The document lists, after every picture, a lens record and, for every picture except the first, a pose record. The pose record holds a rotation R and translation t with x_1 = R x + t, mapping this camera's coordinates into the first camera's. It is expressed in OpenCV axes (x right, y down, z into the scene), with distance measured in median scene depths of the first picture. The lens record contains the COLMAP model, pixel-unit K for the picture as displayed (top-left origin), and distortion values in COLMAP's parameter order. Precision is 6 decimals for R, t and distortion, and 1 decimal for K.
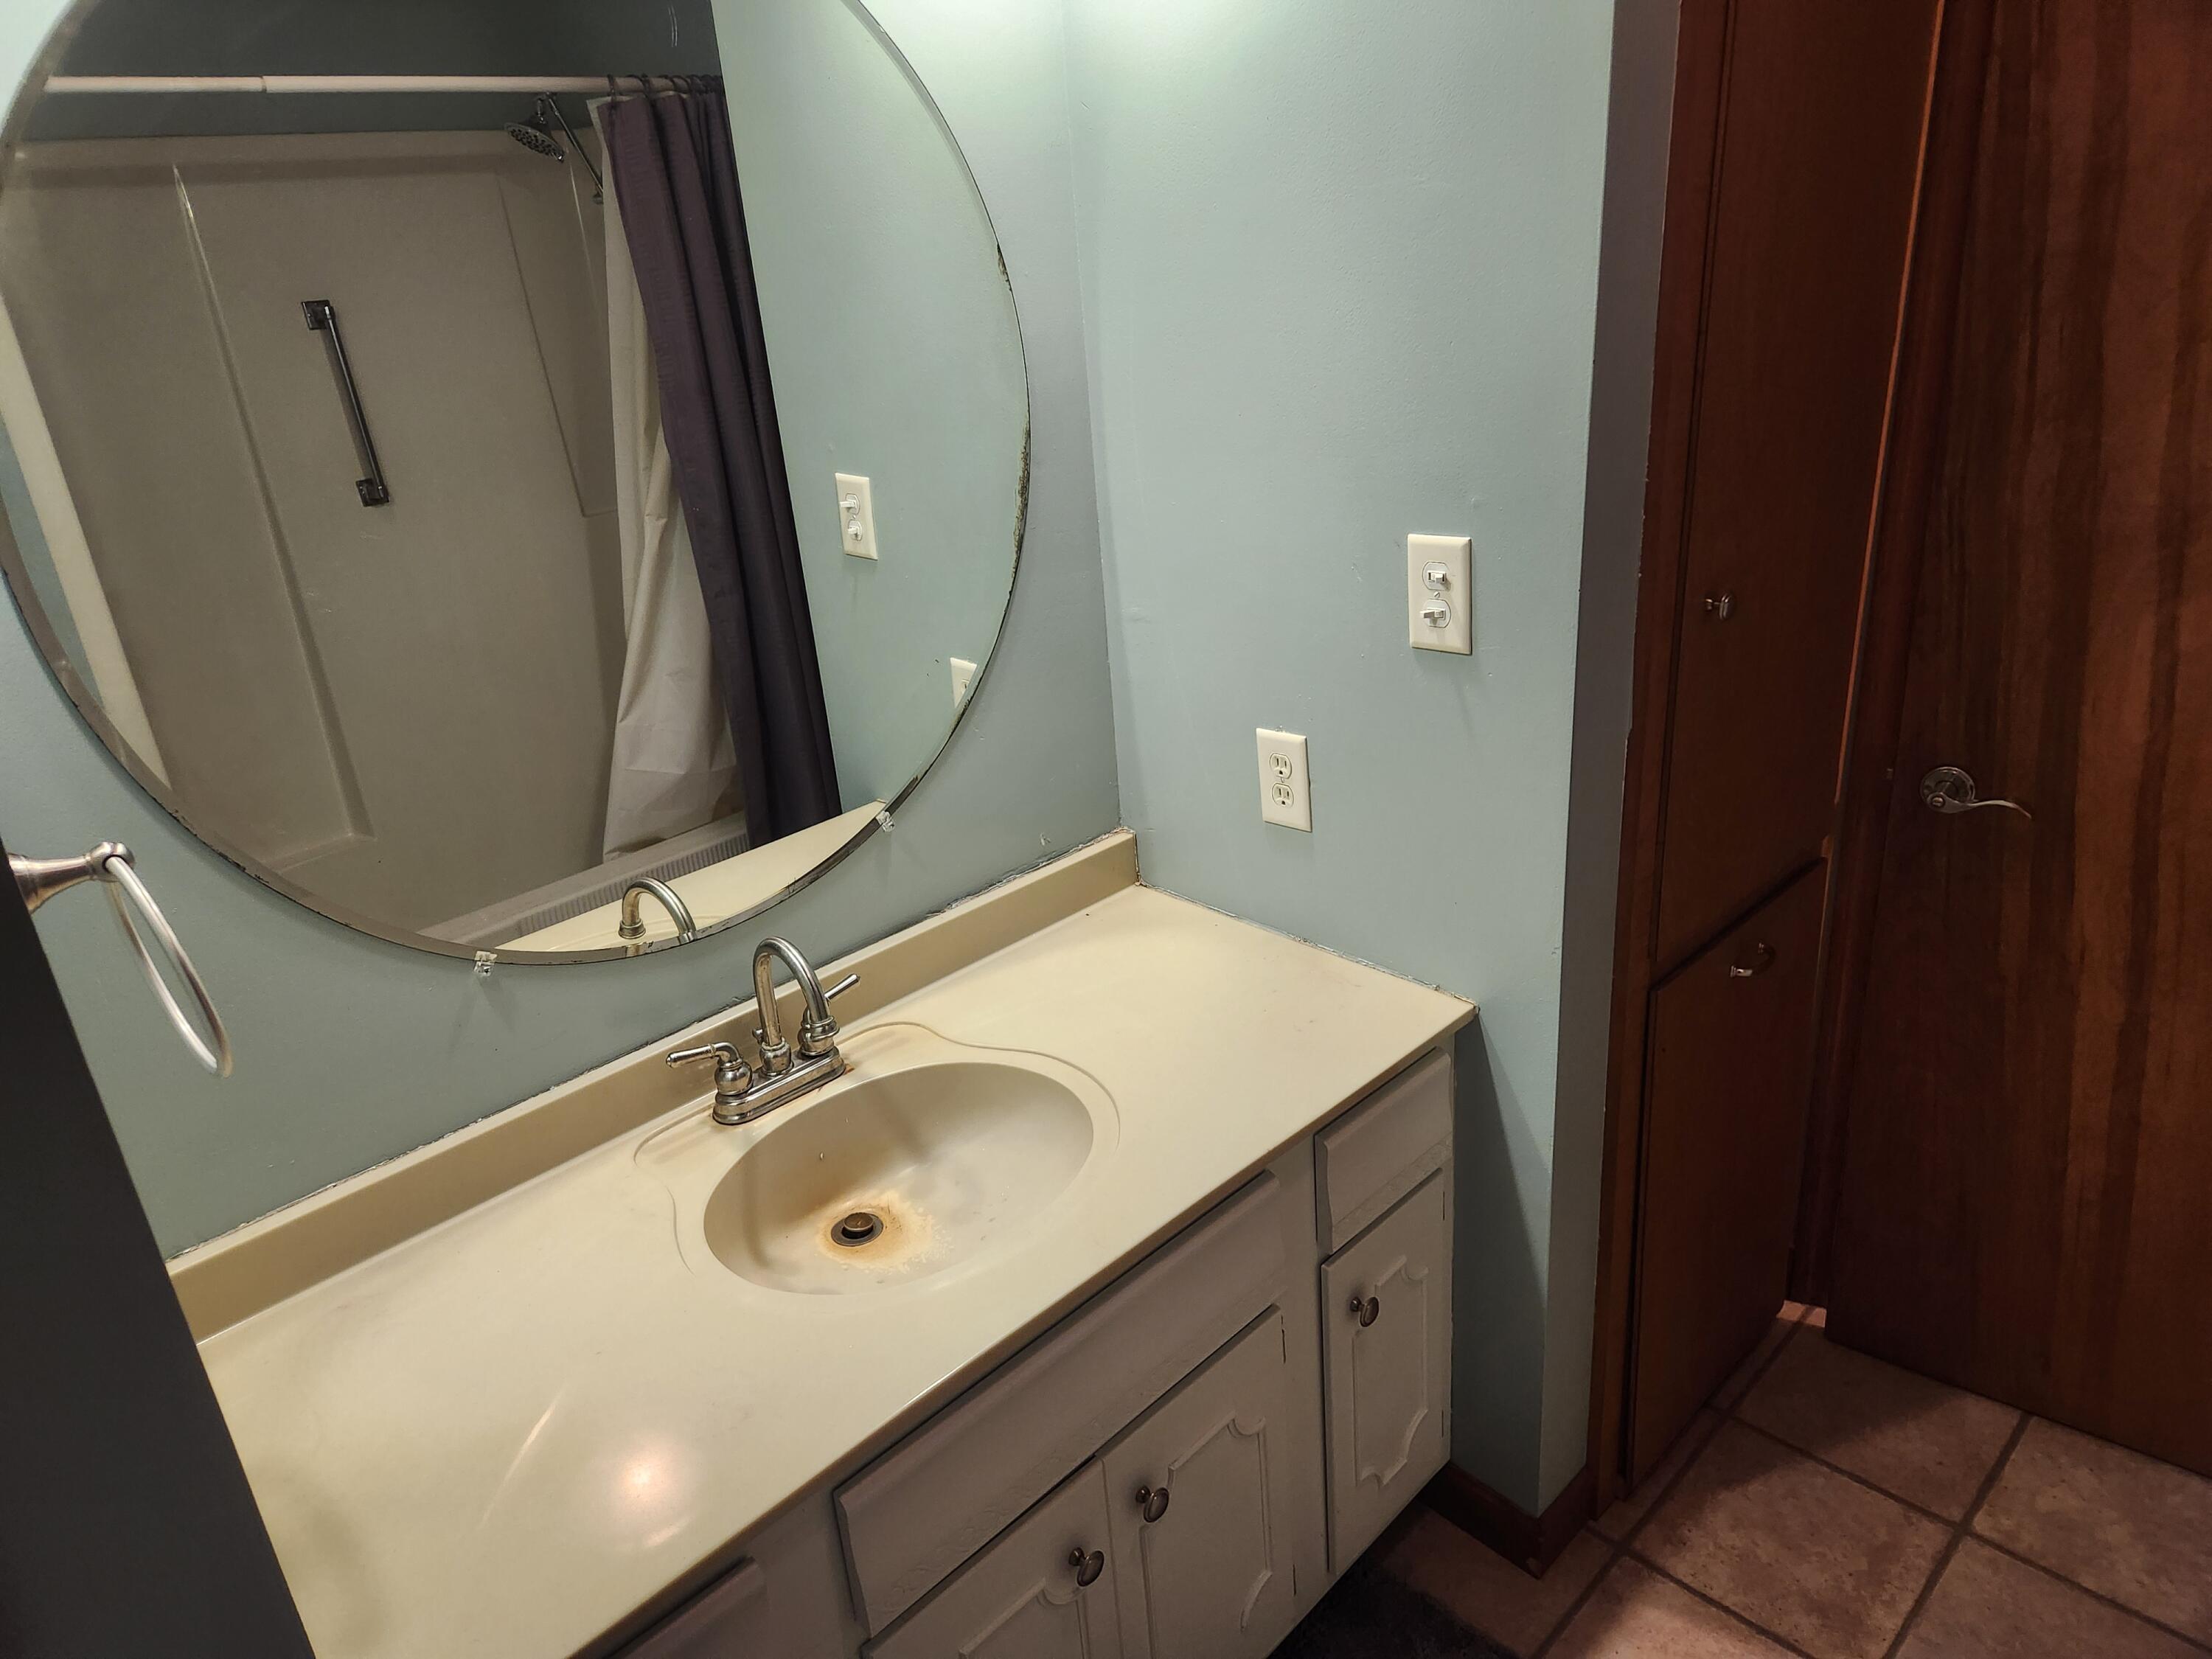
lens RADIAL K [[1475.8, 0, 1106.3], [0, 1475.8, 839.7], [0, 0, 1]] dist [0.070626, -0.059358]
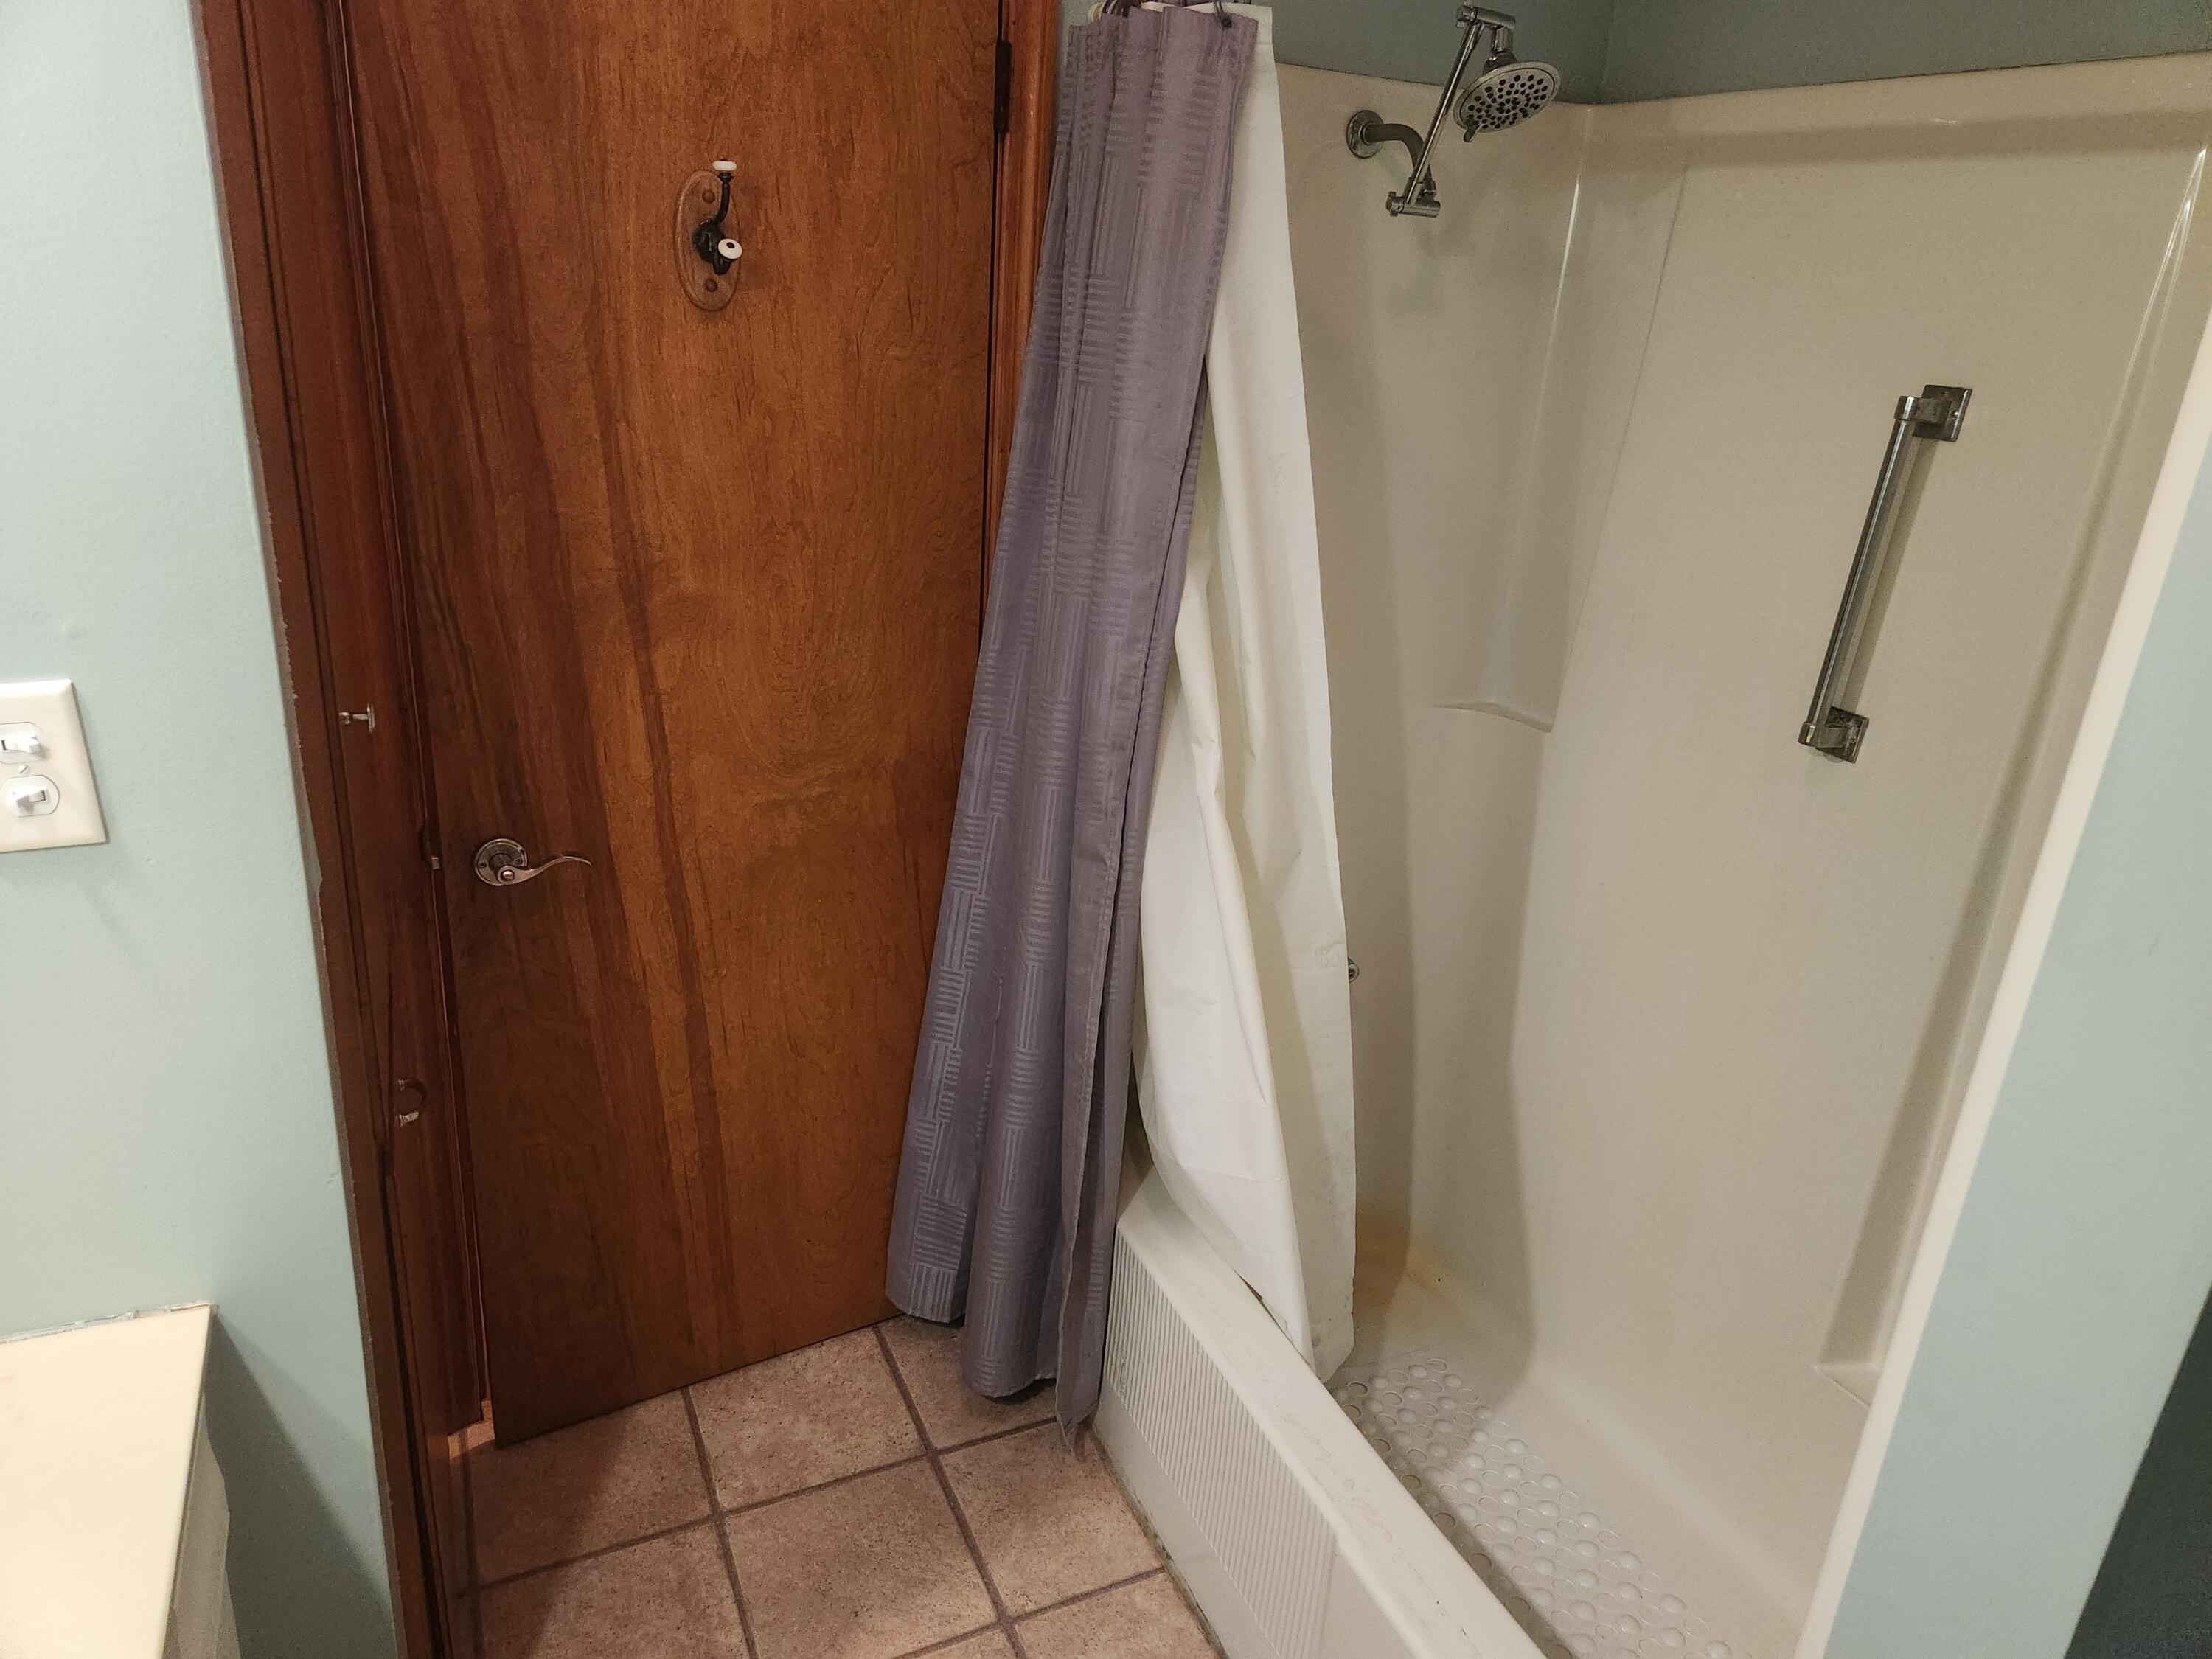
lens RADIAL K [[1475.8, 0, 1106.3], [0, 1475.8, 833.4], [0, 0, 1]] dist [0.070626, -0.059358]
pose [[0.329565, -0.240918, 0.912878, -0.203473], [0.278806, 0.948609, 0.149693, -0.087620], [-0.902028, 0.205182, 0.379798, 0.261187]]
